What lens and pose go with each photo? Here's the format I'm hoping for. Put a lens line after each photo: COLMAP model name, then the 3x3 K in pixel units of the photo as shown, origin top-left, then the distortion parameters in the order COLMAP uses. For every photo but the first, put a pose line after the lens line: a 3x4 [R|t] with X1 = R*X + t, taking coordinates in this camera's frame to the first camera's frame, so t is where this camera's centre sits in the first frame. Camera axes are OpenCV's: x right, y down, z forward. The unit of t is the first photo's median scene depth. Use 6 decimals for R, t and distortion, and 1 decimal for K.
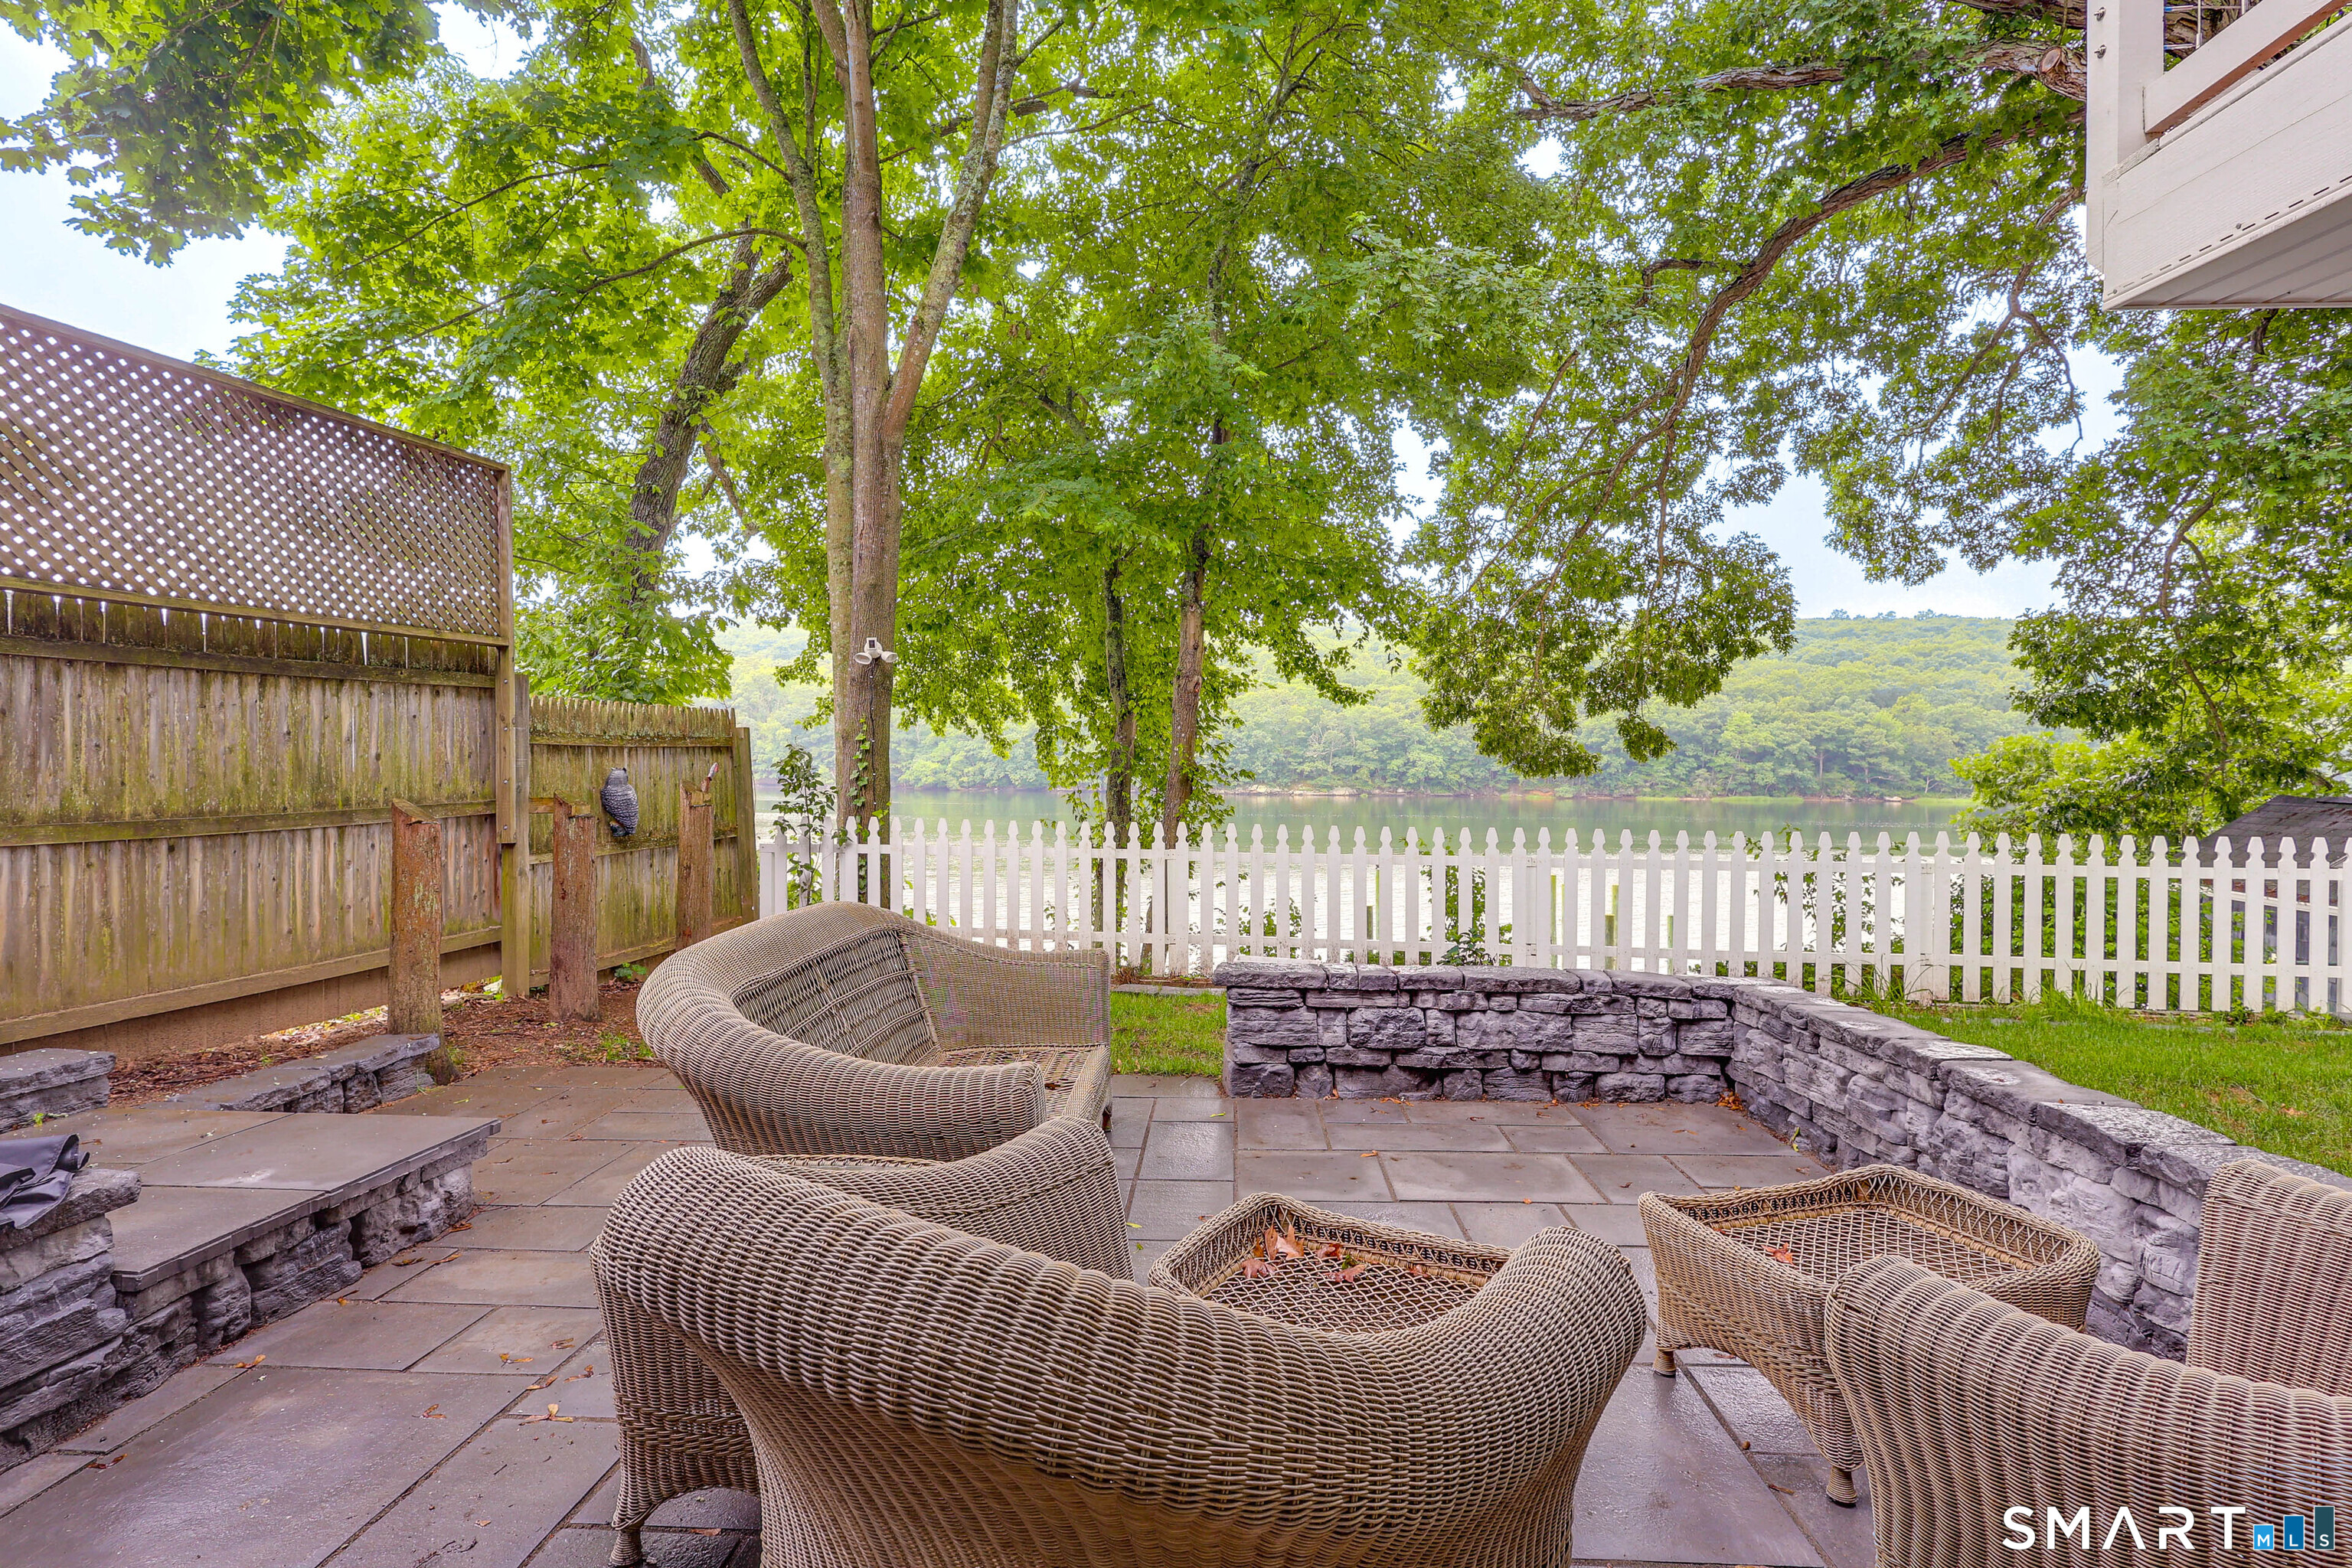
lens RADIAL K [[1135.4, 0, 1176.0], [0, 1135.4, 784.0], [0, 0, 1]] dist [-0.000320, -0.000246]
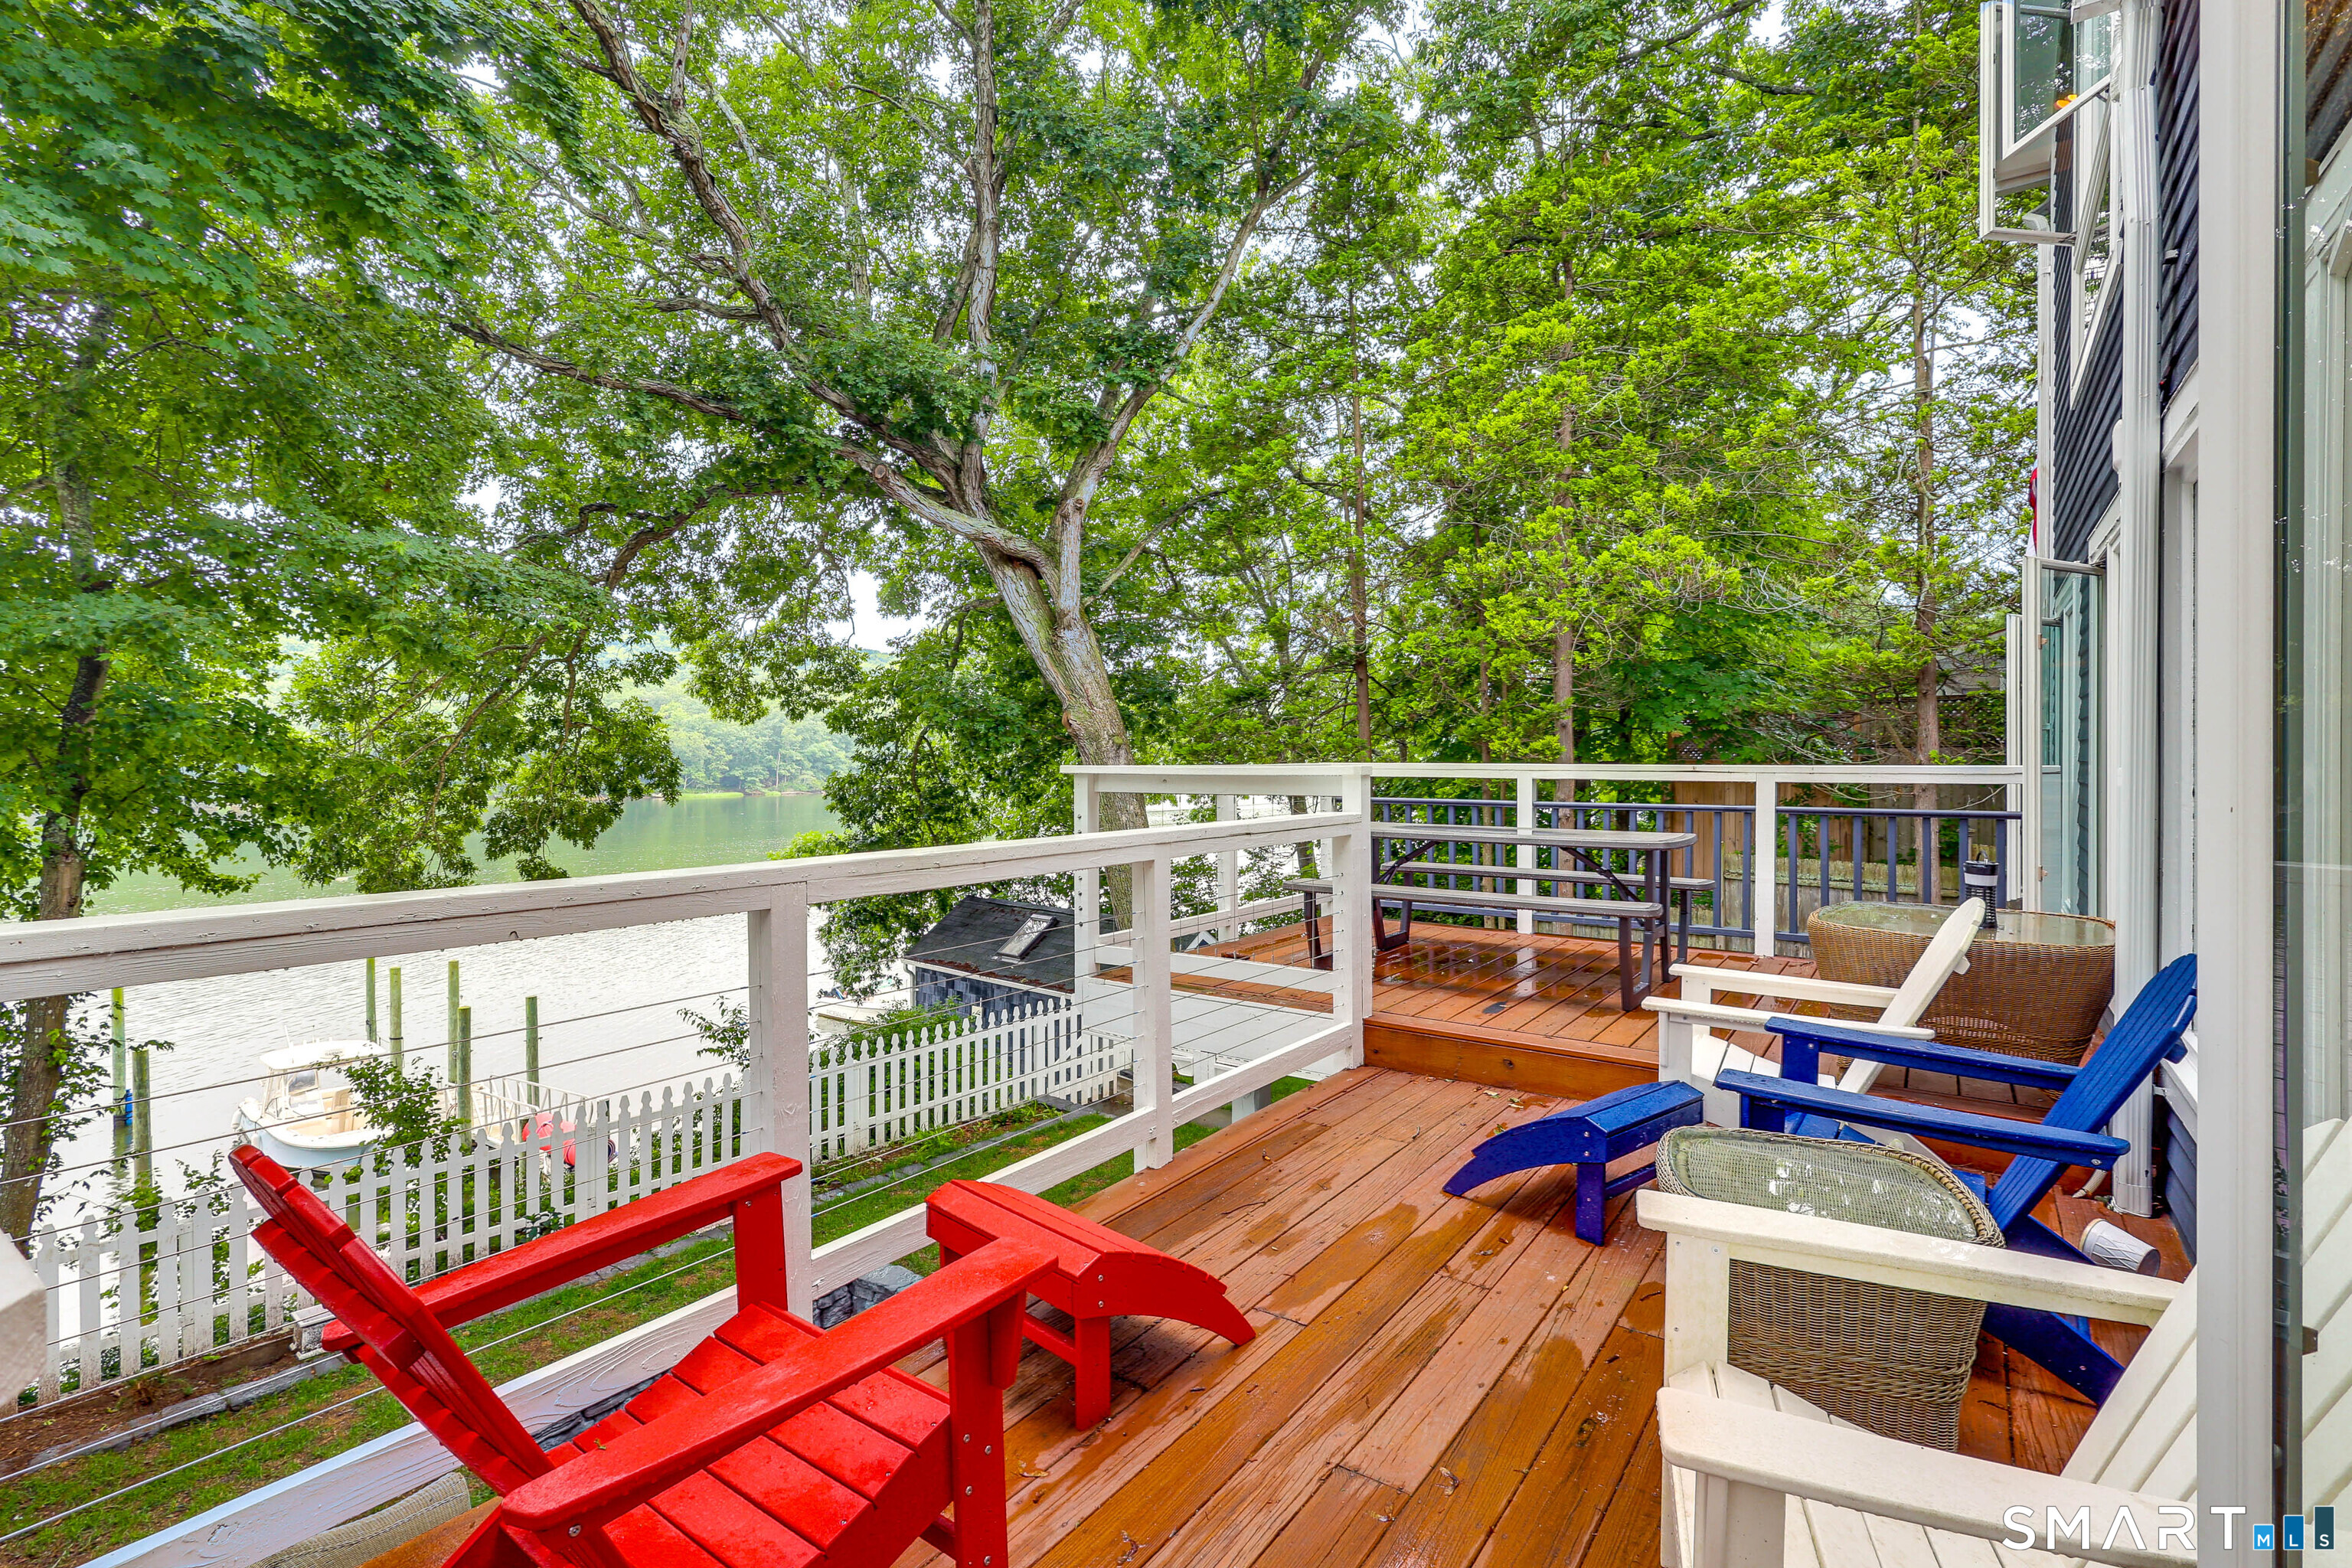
lens RADIAL K [[1097.5, 0, 1162.4], [0, 1097.5, 776.2], [0, 0, 1]] dist [0.002761, 0.000879]
pose [[0.537322, -0.016608, 0.843214, -0.150893], [0.011764, 0.999856, 0.012197, -0.141823], [-0.843295, 0.003366, 0.537440, -0.055408]]
